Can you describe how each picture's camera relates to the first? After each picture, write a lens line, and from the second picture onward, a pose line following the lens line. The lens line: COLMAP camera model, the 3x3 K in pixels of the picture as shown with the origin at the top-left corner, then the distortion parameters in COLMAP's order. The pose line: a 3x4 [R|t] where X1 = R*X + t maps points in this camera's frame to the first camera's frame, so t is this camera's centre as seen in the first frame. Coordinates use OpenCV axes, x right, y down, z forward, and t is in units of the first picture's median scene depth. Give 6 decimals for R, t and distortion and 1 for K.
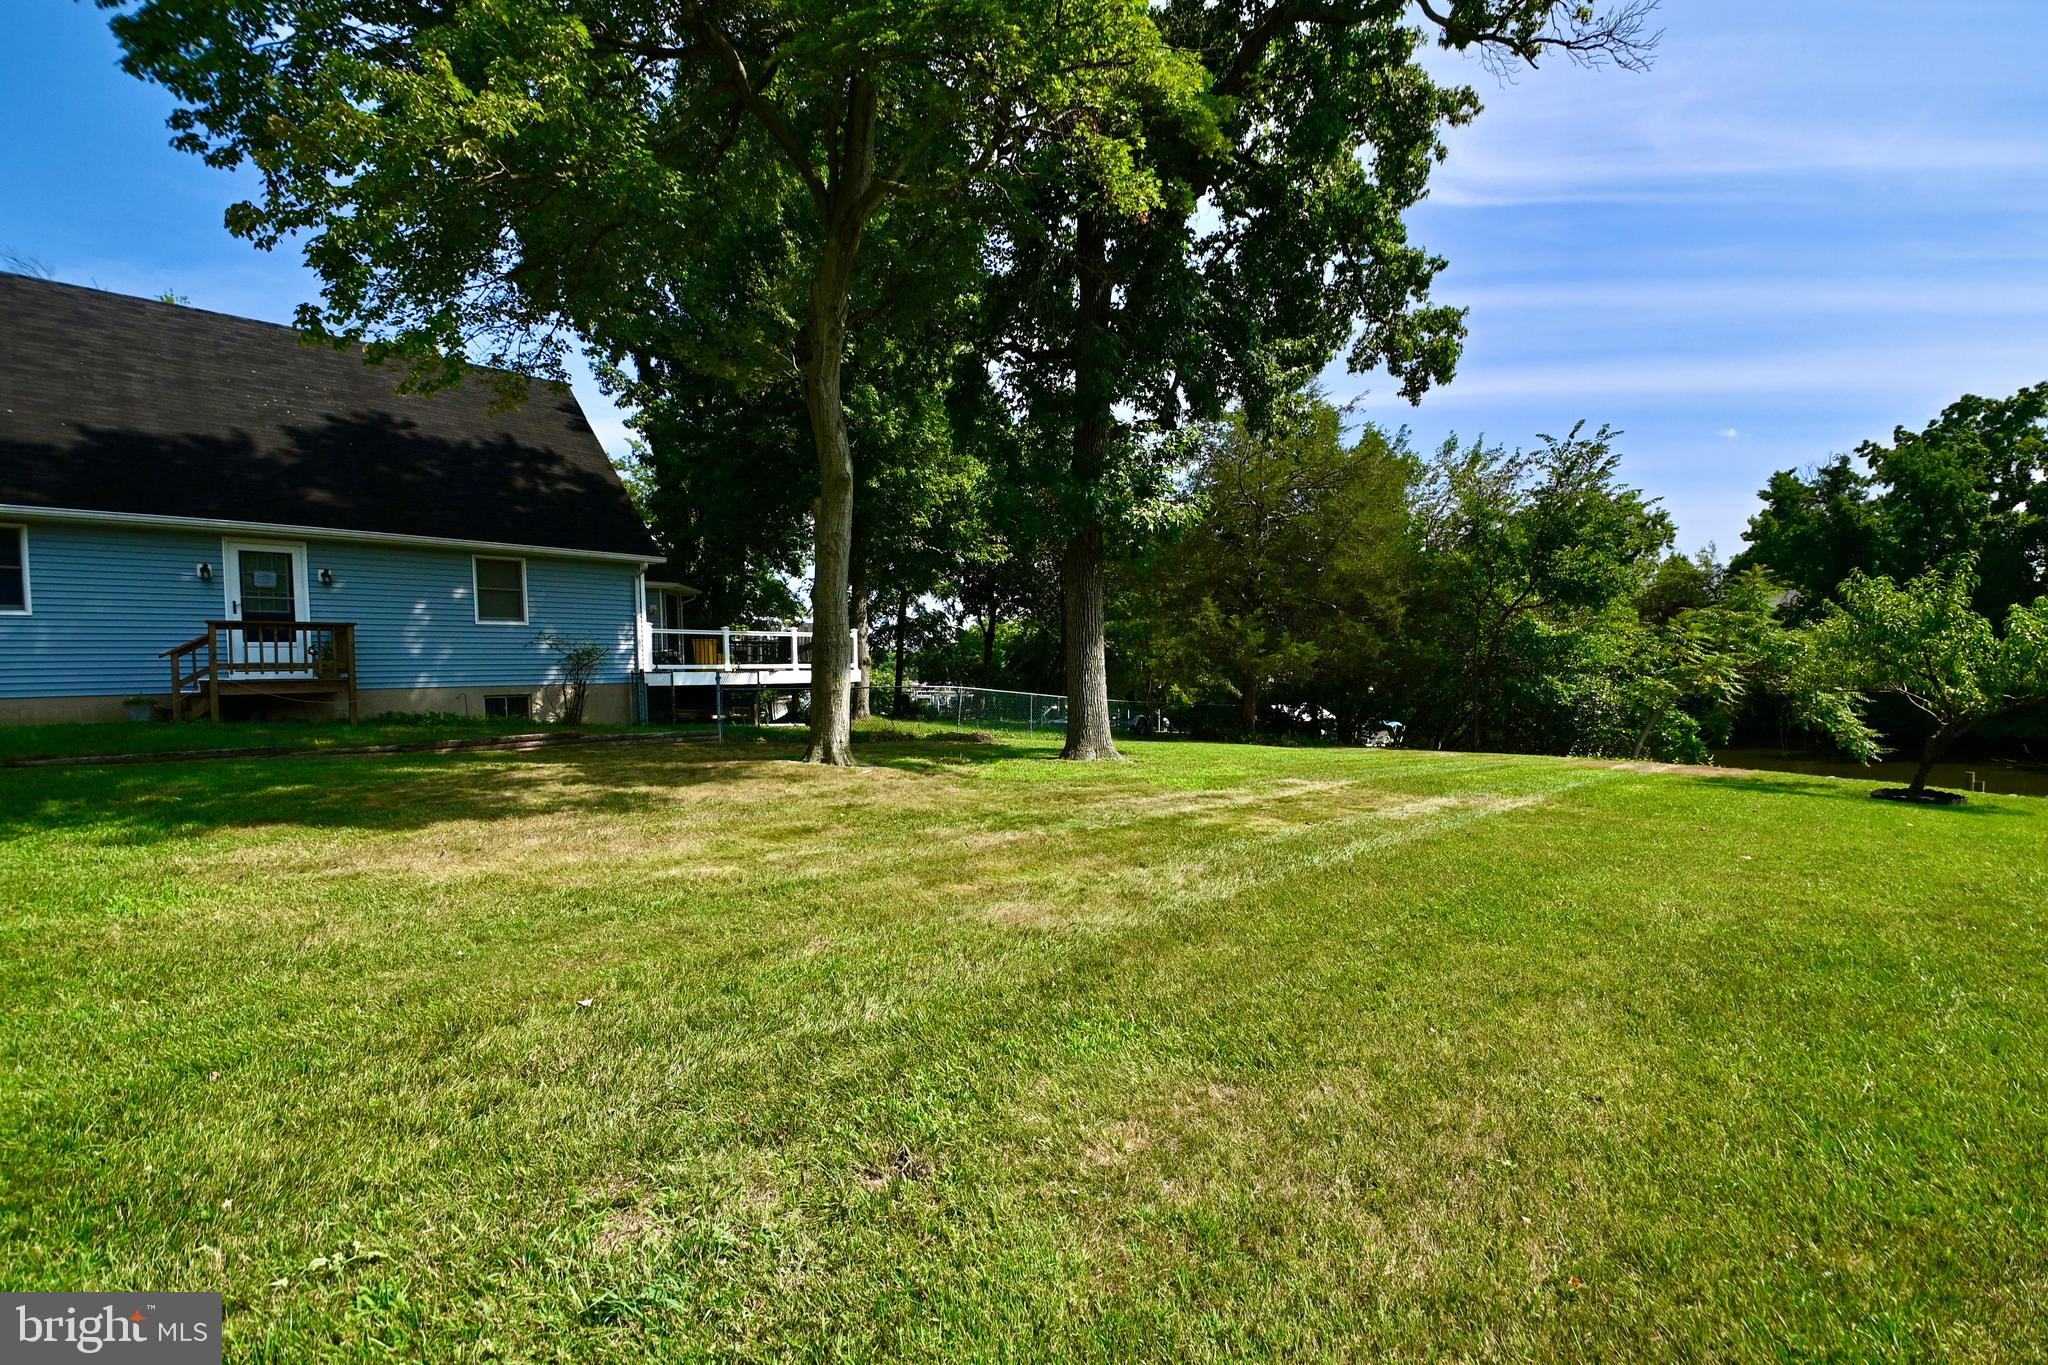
lens RADIAL K [[901.1, 0, 1033.6], [0, 901.1, 724.1], [0, 0, 1]] dist [0.008666, -0.017173]
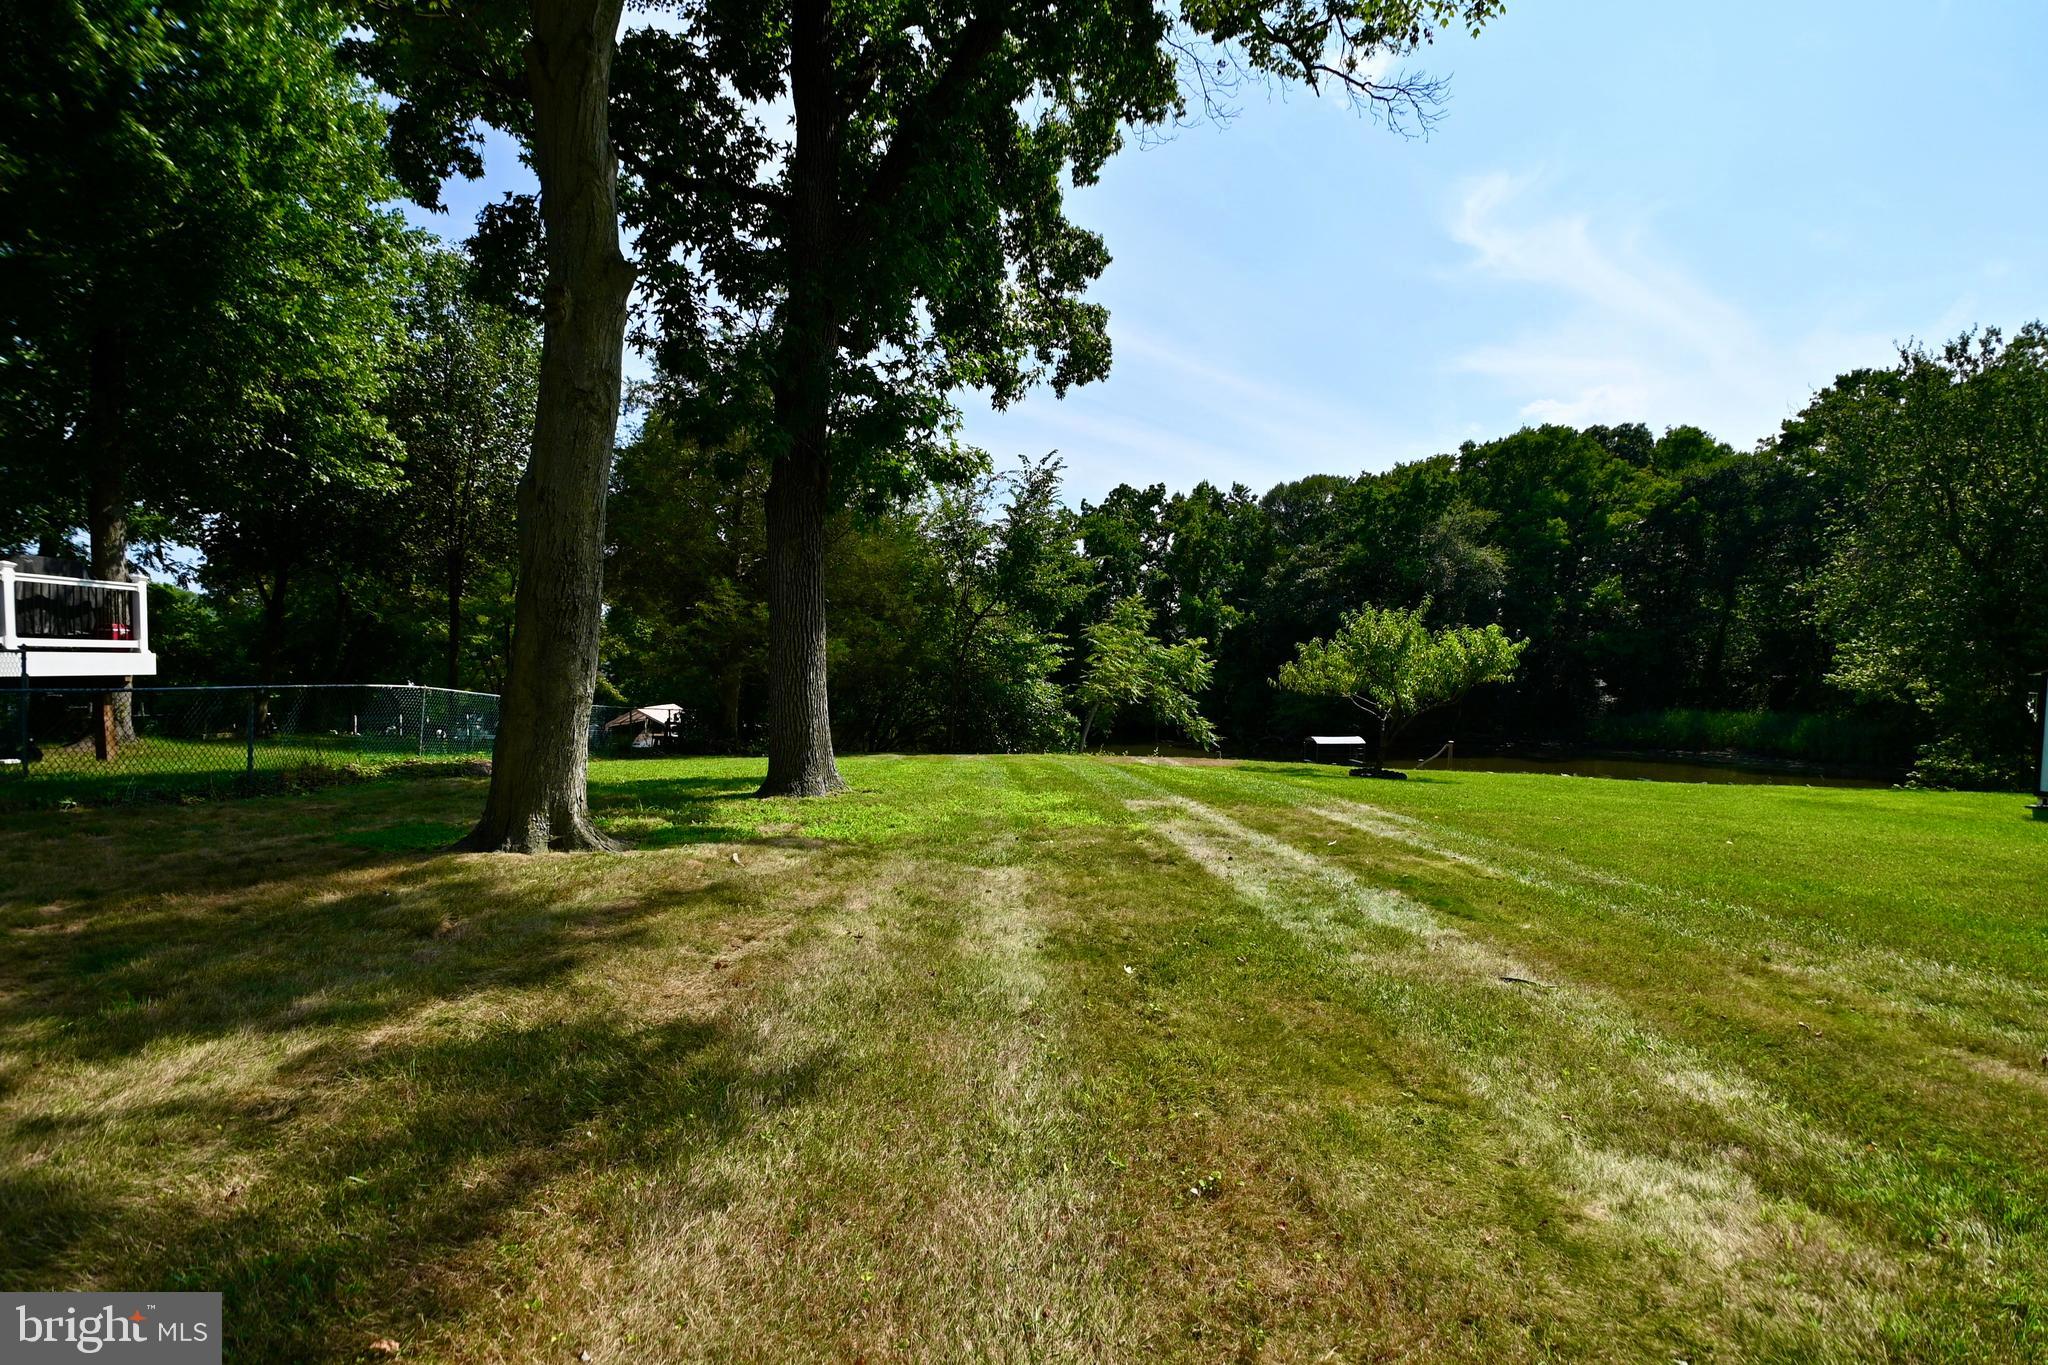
lens RADIAL K [[901.1, 0, 1036.2], [0, 901.1, 729.3], [0, 0, 1]] dist [0.008666, -0.017173]
pose [[0.705493, -0.026858, 0.708208, -0.216977], [0.023498, 0.999619, 0.014501, -0.010538], [-0.708327, 0.006411, 0.705855, 0.257496]]
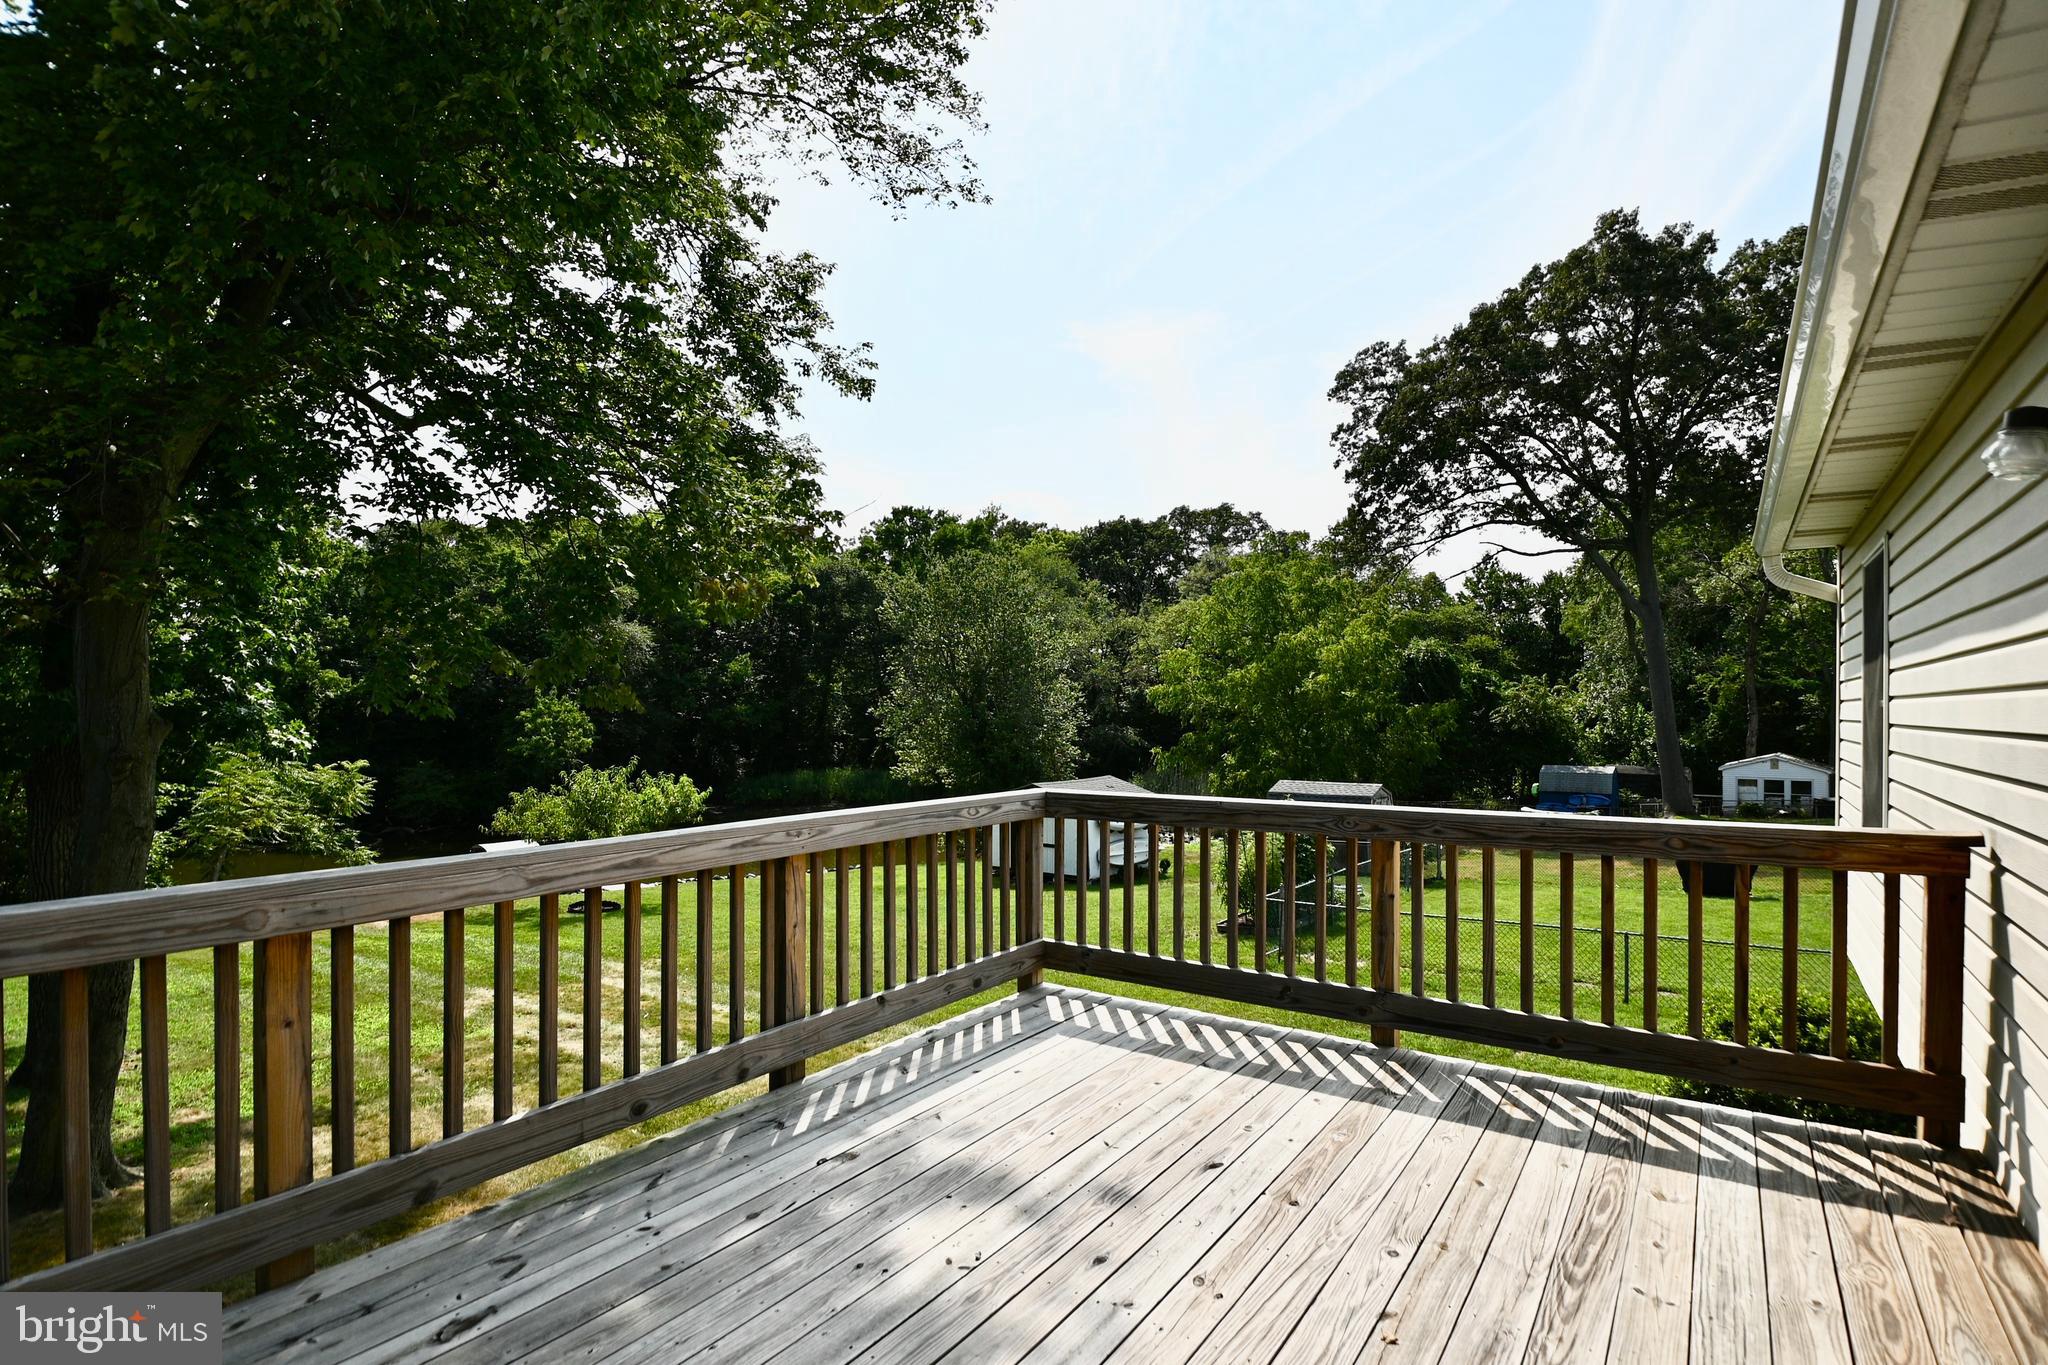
lens RADIAL K [[975.7, 0, 1060.0], [0, 975.7, 707.4], [0, 0, 1]] dist [-0.001768, -0.005533]
pose [[-0.103850, 0.021656, 0.994357, -0.514450], [0.055151, 0.998350, -0.015983, -0.125853], [-0.993063, 0.053180, -0.104873, 0.224578]]
